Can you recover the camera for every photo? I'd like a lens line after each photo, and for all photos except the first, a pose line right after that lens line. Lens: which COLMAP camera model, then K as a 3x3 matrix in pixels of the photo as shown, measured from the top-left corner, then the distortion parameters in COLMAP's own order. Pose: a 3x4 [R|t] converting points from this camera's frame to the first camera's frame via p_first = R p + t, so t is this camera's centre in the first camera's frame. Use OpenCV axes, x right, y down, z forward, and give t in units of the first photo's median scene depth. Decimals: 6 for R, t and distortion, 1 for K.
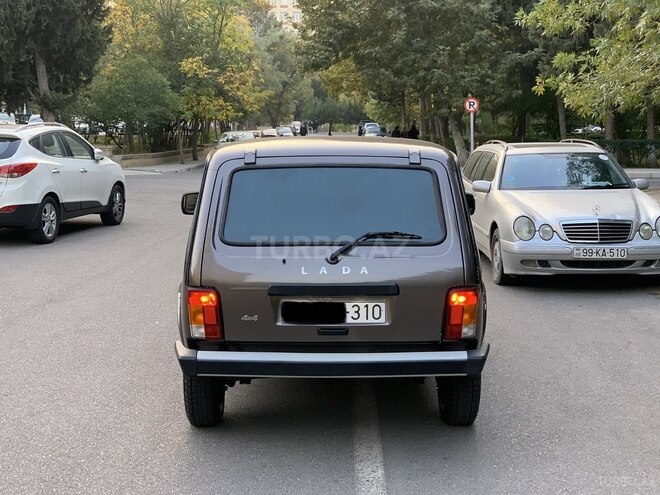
lens RADIAL K [[1040.3, 0, 330.0], [0, 1040.3, 247.5], [0, 0, 1]] dist [0.159353, -0.585925]
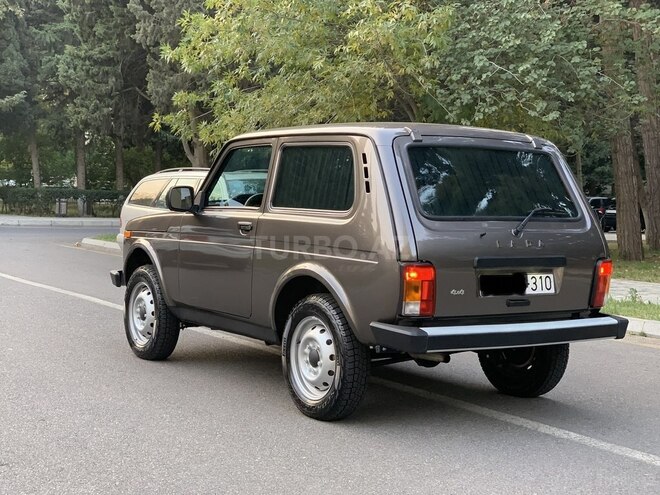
lens RADIAL K [[1040.3, 0, 330.0], [0, 1040.3, 247.5], [0, 0, 1]] dist [0.159353, -0.585925]
pose [[0.832180, -0.008205, 0.554444, -0.258028], [0.040389, 0.998131, -0.045851, 0.023319], [-0.553032, 0.060550, 0.830957, 0.084370]]
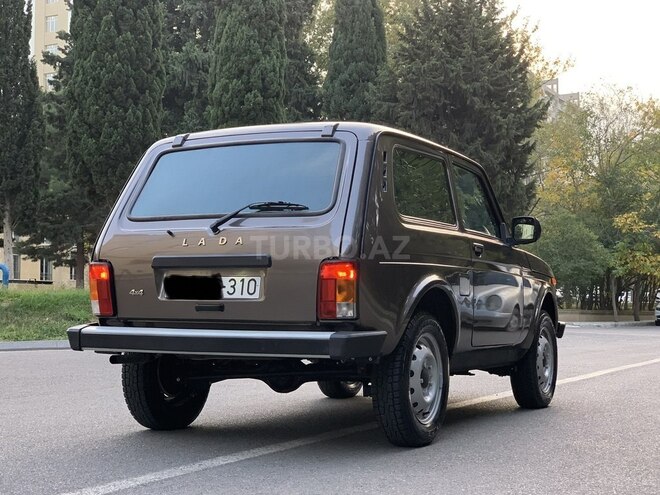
lens RADIAL K [[1040.3, 0, 330.0], [0, 1040.3, 247.5], [0, 0, 1]] dist [0.159353, -0.585925]
pose [[0.890232, -0.017080, -0.455188, 0.184829], [-0.061921, 0.985483, -0.158080, 0.059550], [0.451280, 0.168914, 0.876250, 0.080313]]
